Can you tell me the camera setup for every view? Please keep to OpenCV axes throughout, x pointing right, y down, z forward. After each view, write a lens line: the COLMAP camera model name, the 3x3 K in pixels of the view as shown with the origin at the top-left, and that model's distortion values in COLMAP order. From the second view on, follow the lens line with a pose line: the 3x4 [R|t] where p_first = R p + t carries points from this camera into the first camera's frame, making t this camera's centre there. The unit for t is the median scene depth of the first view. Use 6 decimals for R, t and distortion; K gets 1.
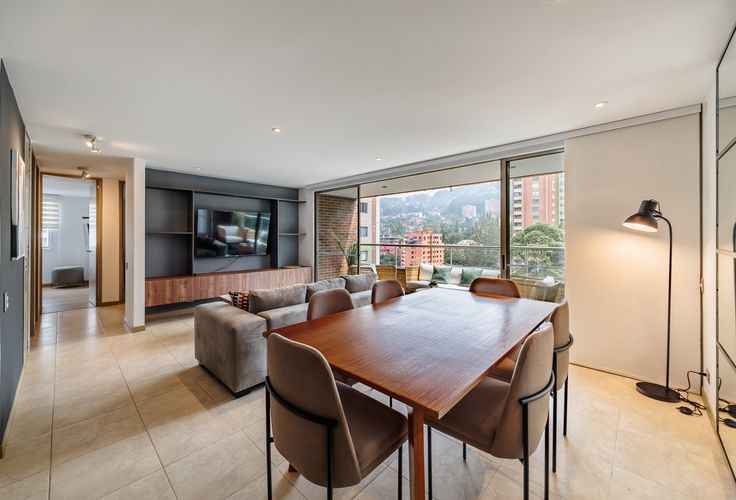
lens RADIAL K [[291.2, 0, 353.0], [0, 291.2, 237.2], [0, 0, 1]] dist [0.000368, 0.000129]
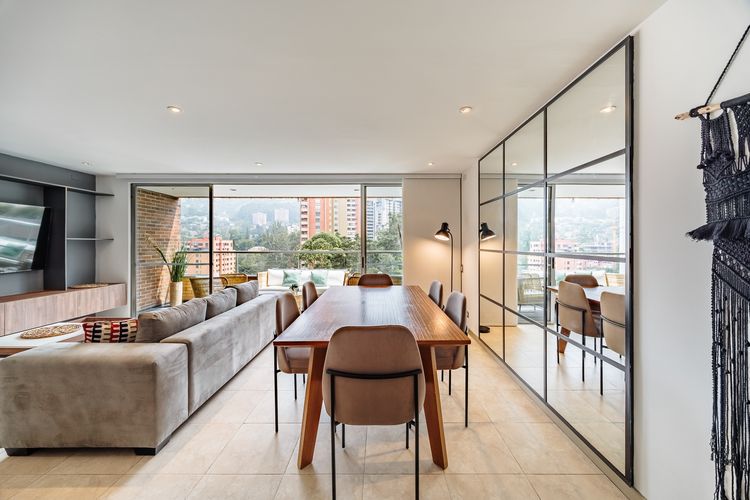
lens RADIAL K [[283.4, 0, 376.8], [0, 283.4, 242.0], [0, 0, 1]] dist [0.002086, 0.000258]
pose [[0.715650, 0.005403, 0.698438, -0.199740], [-0.000597, 0.999974, -0.007125, 0.001030], [-0.698458, 0.004682, 0.715635, 0.024584]]
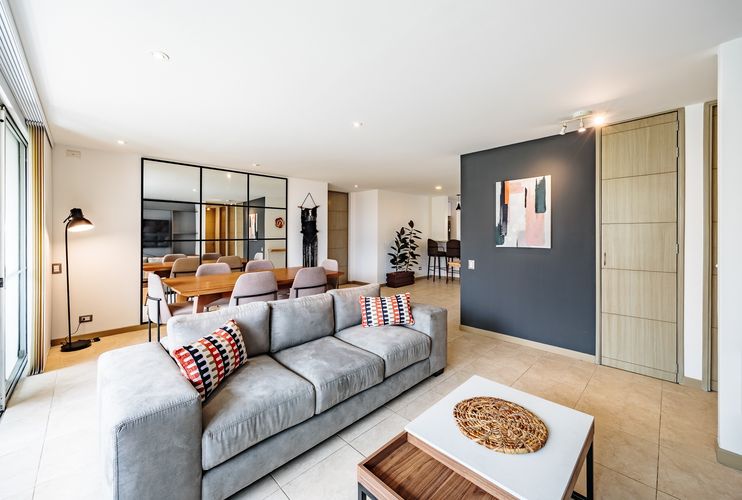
lens RADIAL K [[289.7, 0, 374.5], [0, 289.7, 234.9], [0, 0, 1]] dist [0.001918, 0.000241]
pose [[-0.999989, 0.003946, 0.002372, -0.158591], [0.003961, 0.999972, 0.006410, -0.001869], [-0.002346, 0.006419, -0.999977, 0.959972]]
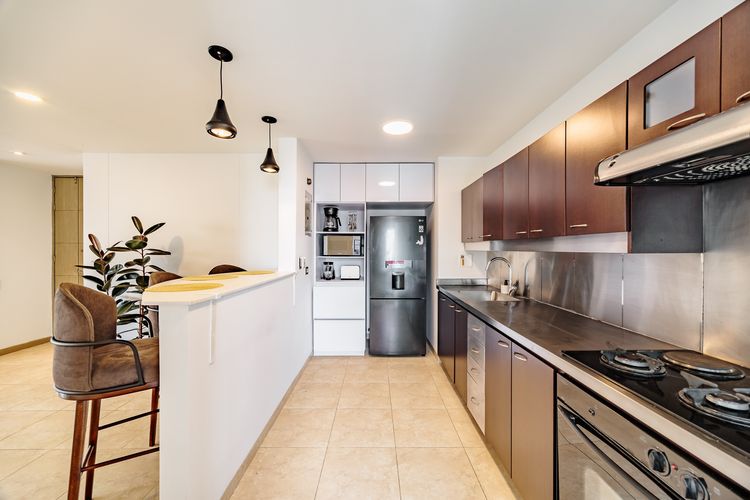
lens RADIAL K [[282.3, 0, 376.5], [0, 282.3, 249.8], [0, 0, 1]] dist [0.000247, -0.000022]
pose [[-0.707585, -0.000008, 0.706629, -0.924021], [0.002427, 0.999994, 0.002442, 0.000183], [-0.706625, 0.003443, -0.707580, -0.237546]]
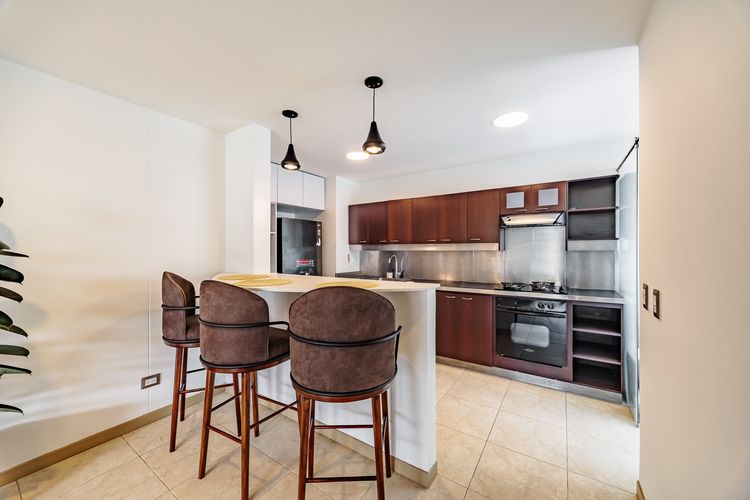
lens RADIAL K [[277.6, 0, 375.7], [0, 277.6, 253.3], [0, 0, 1]] dist [0.000264, 0.000057]
pose [[-0.981158, 0.008379, -0.193023, -0.584580], [0.005162, 0.999839, 0.017164, -0.001535], [0.193136, 0.015844, -0.981044, -0.027379]]
